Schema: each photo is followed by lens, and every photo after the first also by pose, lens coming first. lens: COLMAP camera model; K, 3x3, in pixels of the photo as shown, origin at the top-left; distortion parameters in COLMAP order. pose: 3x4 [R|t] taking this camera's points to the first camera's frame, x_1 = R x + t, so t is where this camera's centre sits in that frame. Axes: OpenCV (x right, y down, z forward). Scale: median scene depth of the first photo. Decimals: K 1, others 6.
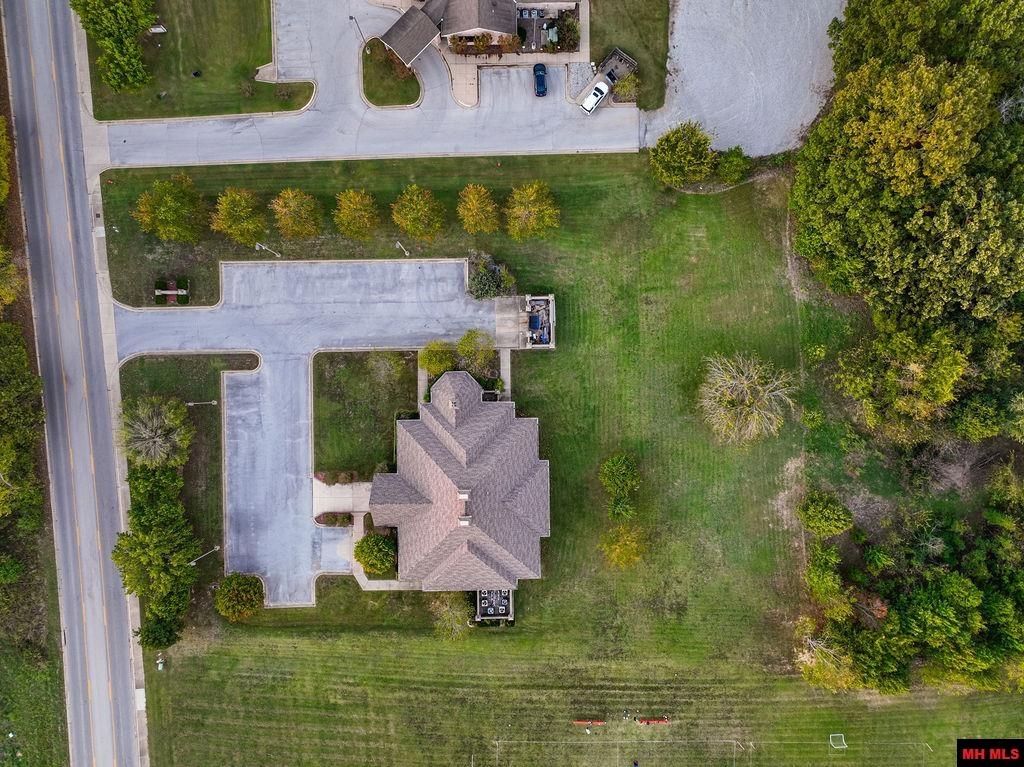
lens RADIAL K [[720.7, 0, 512.0], [0, 720.7, 383.5], [0, 0, 1]] dist [0.002000, 0.000817]
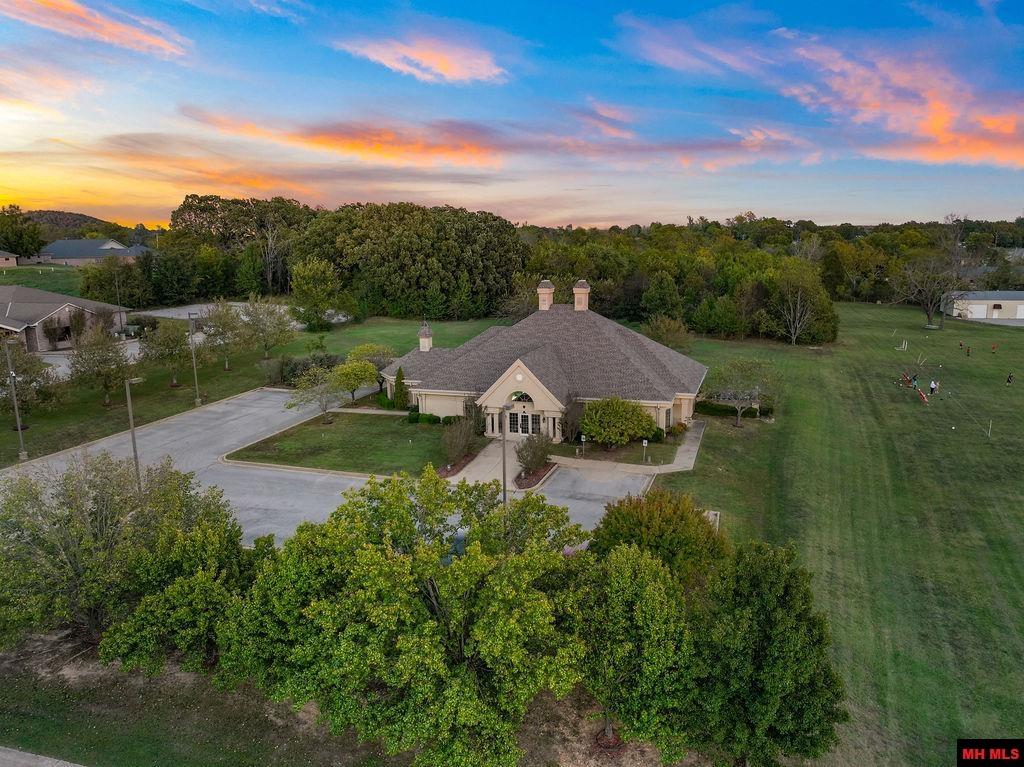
lens RADIAL K [[743.4, 0, 512.0], [0, 743.4, 383.5], [0, 0, 1]] dist [0.002401, 0.013173]
pose [[0.335987, -0.197501, 0.920927, -0.692162], [0.941807, 0.059482, -0.330849, 0.333316], [0.010565, 0.978496, 0.205993, 0.836962]]
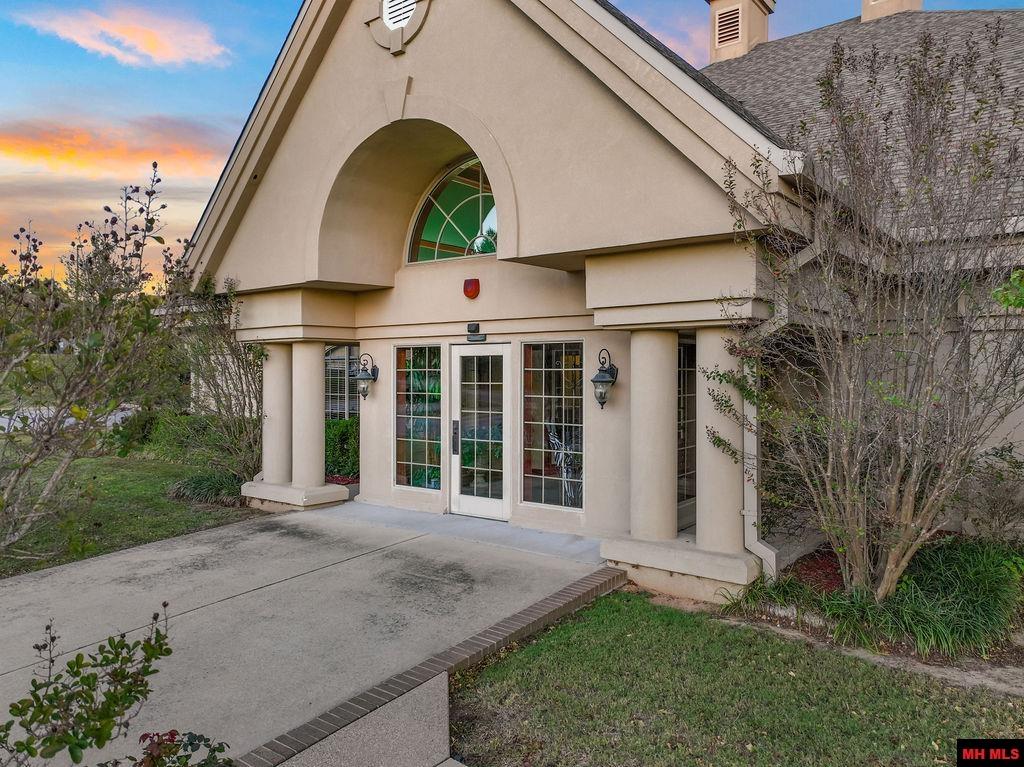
lens RADIAL K [[729.1, 0, 512.0], [0, 729.1, 383.5], [0, 0, 1]] dist [0.008549, 0.001970]
pose [[0.613030, -0.020255, 0.789800, -0.228753], [0.790060, 0.015677, -0.612830, 0.204854], [0.000031, 0.999672, 0.025613, 0.978376]]
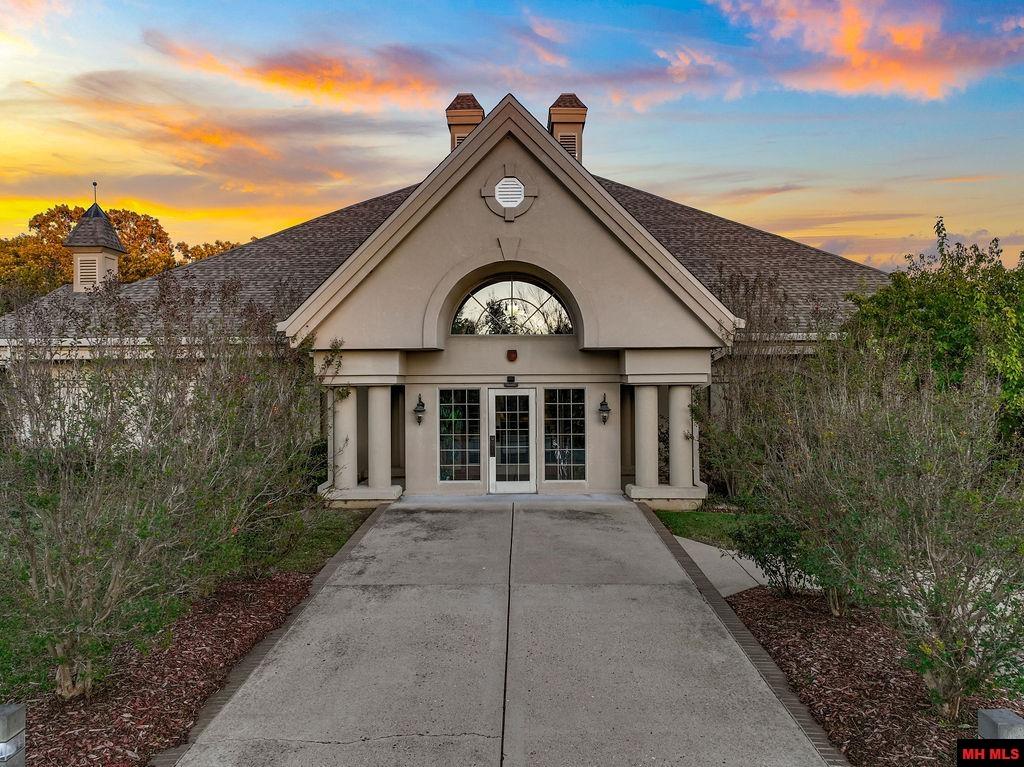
lens RADIAL K [[720.7, 0, 512.0], [0, 720.7, 383.5], [0, 0, 1]] dist [0.002000, 0.000817]
pose [[0.018499, 0.000477, 0.999829, -0.293924], [0.999825, 0.002604, -0.018500, 0.158605], [-0.002612, 0.999996, -0.000429, 0.975432]]
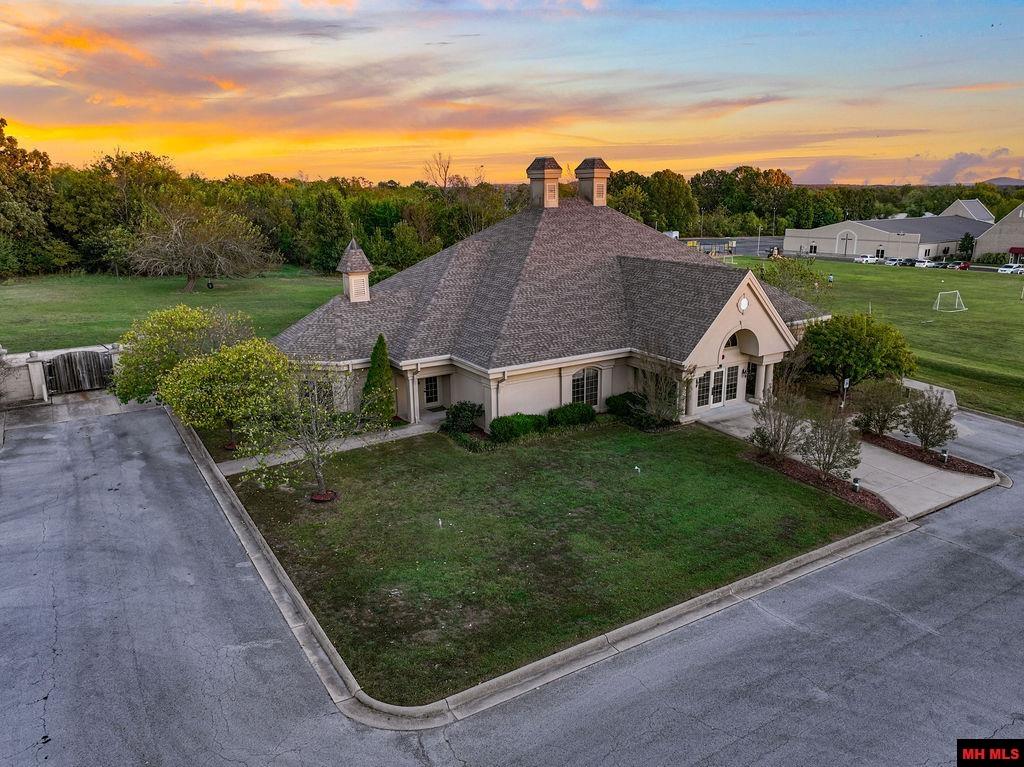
lens RADIAL K [[720.7, 0, 512.0], [0, 720.7, 383.5], [0, 0, 1]] dist [0.002000, 0.000817]
pose [[-0.520572, -0.224787, 0.823697, -0.387797], [0.853781, -0.128092, 0.504629, -0.083531], [-0.007925, 0.965952, 0.258600, 0.900848]]
